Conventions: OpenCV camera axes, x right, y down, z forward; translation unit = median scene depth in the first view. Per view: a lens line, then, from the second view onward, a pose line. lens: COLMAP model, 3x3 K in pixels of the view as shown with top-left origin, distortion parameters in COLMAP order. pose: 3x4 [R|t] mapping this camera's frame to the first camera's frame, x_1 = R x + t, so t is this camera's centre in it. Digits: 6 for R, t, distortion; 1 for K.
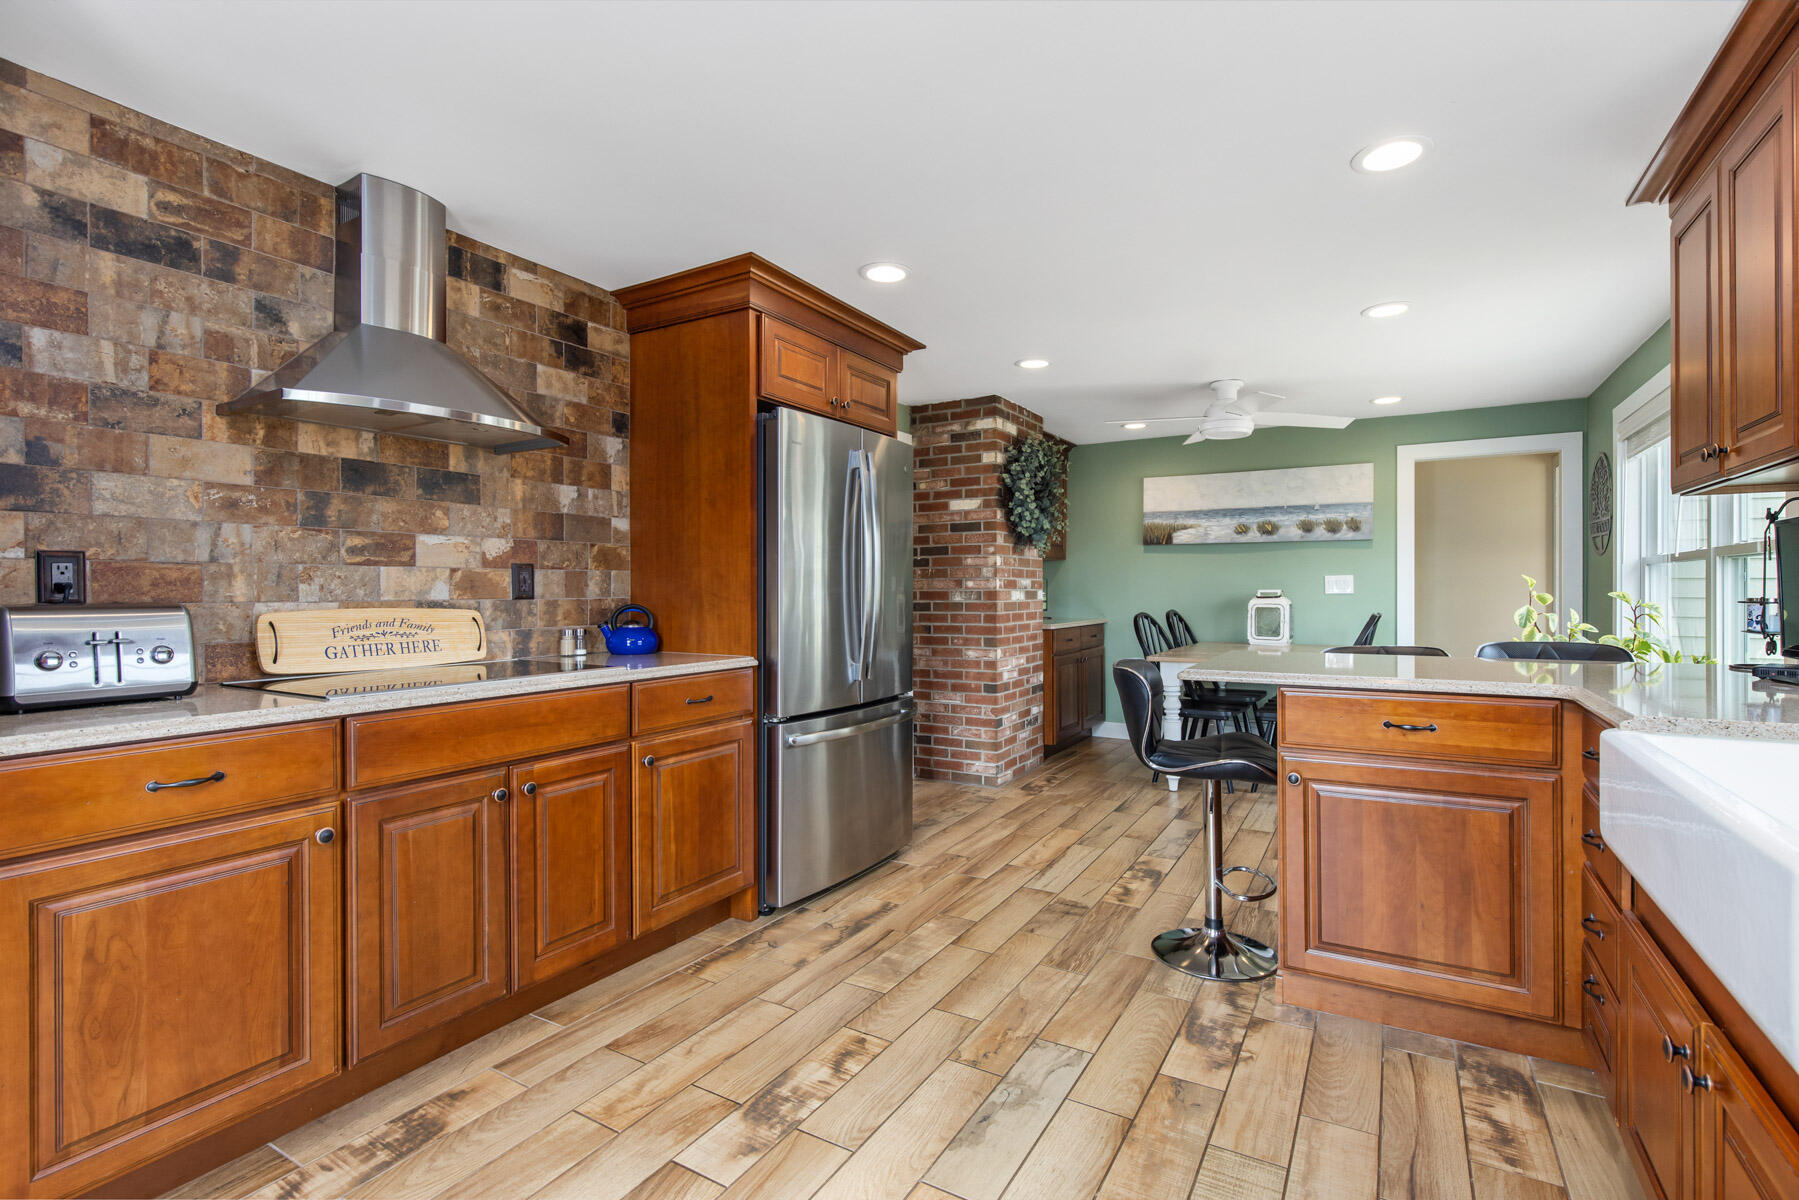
lens RADIAL K [[857.7, 0, 898.4], [0, 857.7, 592.7], [0, 0, 1]] dist [-0.000608, -0.000171]
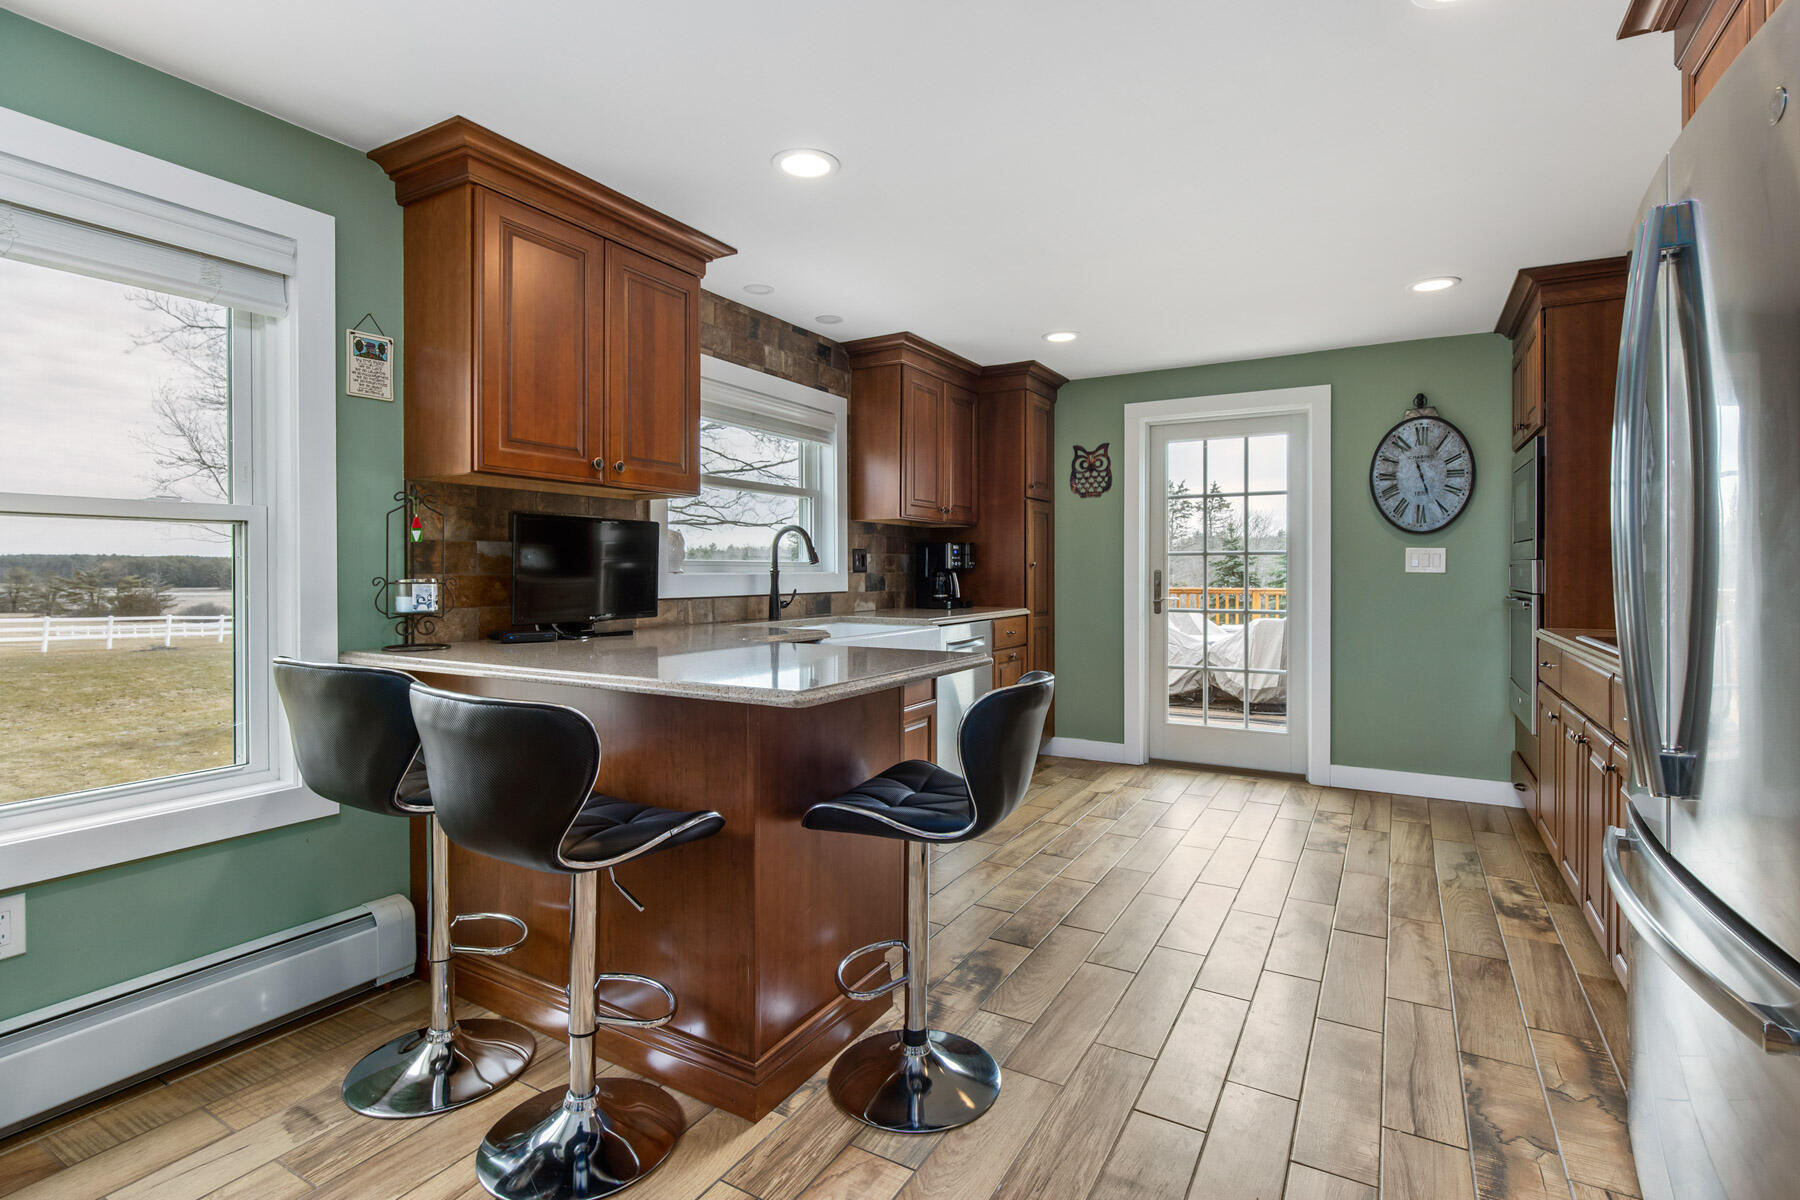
lens RADIAL K [[858.1, 0, 899.5], [0, 858.1, 583.5], [0, 0, 1]] dist [-0.000608, -0.000171]
pose [[-0.999981, 0.004332, -0.004335, 0.459460], [0.004271, 0.999894, 0.013903, -0.000556], [0.004394, 0.013884, -0.999894, 2.051834]]
